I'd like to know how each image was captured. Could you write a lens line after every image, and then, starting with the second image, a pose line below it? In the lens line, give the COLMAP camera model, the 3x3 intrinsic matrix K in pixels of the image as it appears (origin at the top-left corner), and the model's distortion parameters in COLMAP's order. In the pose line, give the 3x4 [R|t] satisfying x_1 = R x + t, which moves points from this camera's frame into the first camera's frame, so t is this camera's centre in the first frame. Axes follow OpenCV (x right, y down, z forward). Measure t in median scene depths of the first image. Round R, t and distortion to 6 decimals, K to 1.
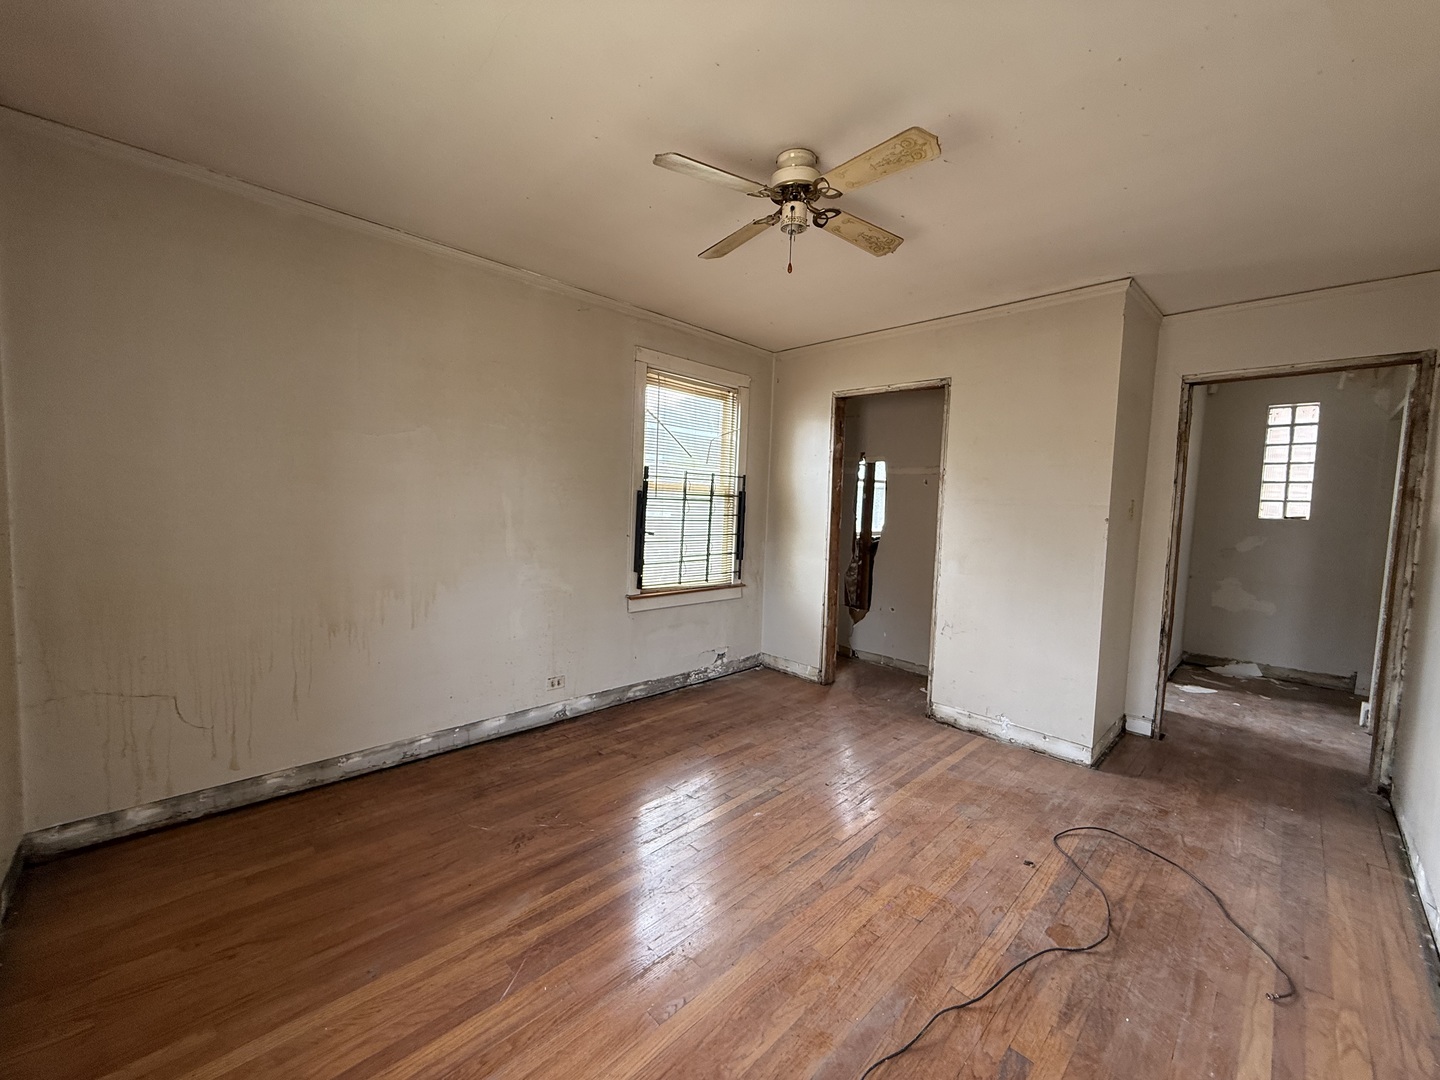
lens RADIAL K [[573.4, 0, 715.1], [0, 573.4, 535.4], [0, 0, 1]] dist [0.000454, 0.000214]
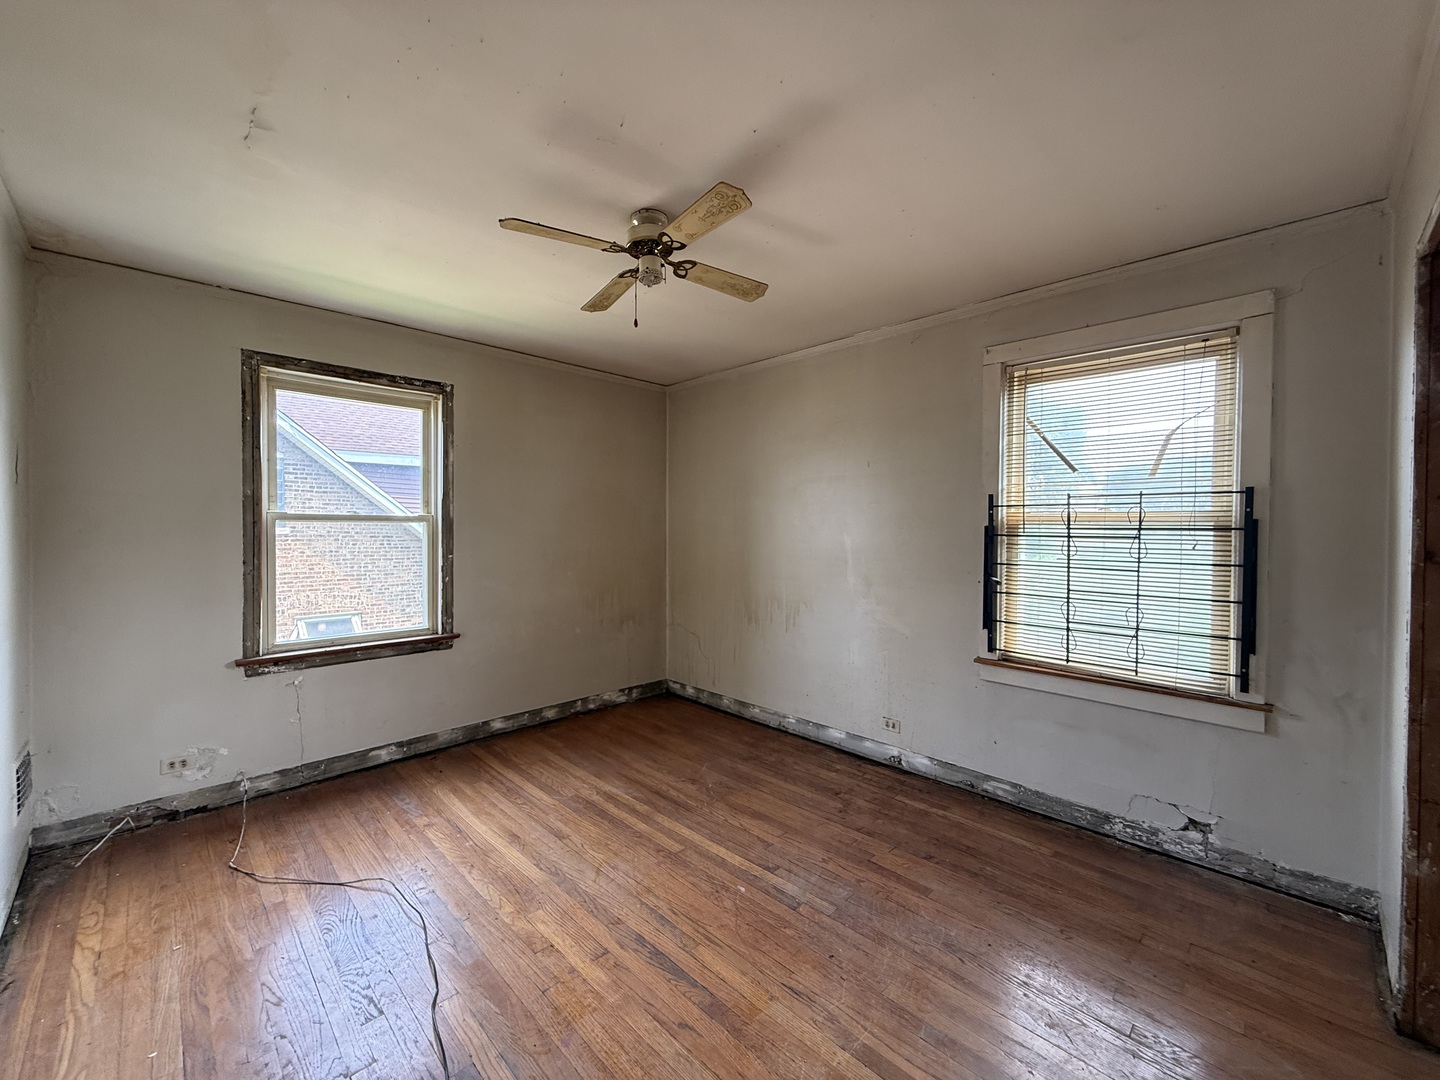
lens RADIAL K [[573.4, 0, 715.7], [0, 573.4, 534.1], [0, 0, 1]] dist [0.000454, 0.000214]
pose [[0.007212, -0.023734, -0.999692, 0.730042], [-0.070905, 0.997190, -0.024186, -0.022947], [0.997457, 0.071058, 0.005508, 0.695199]]
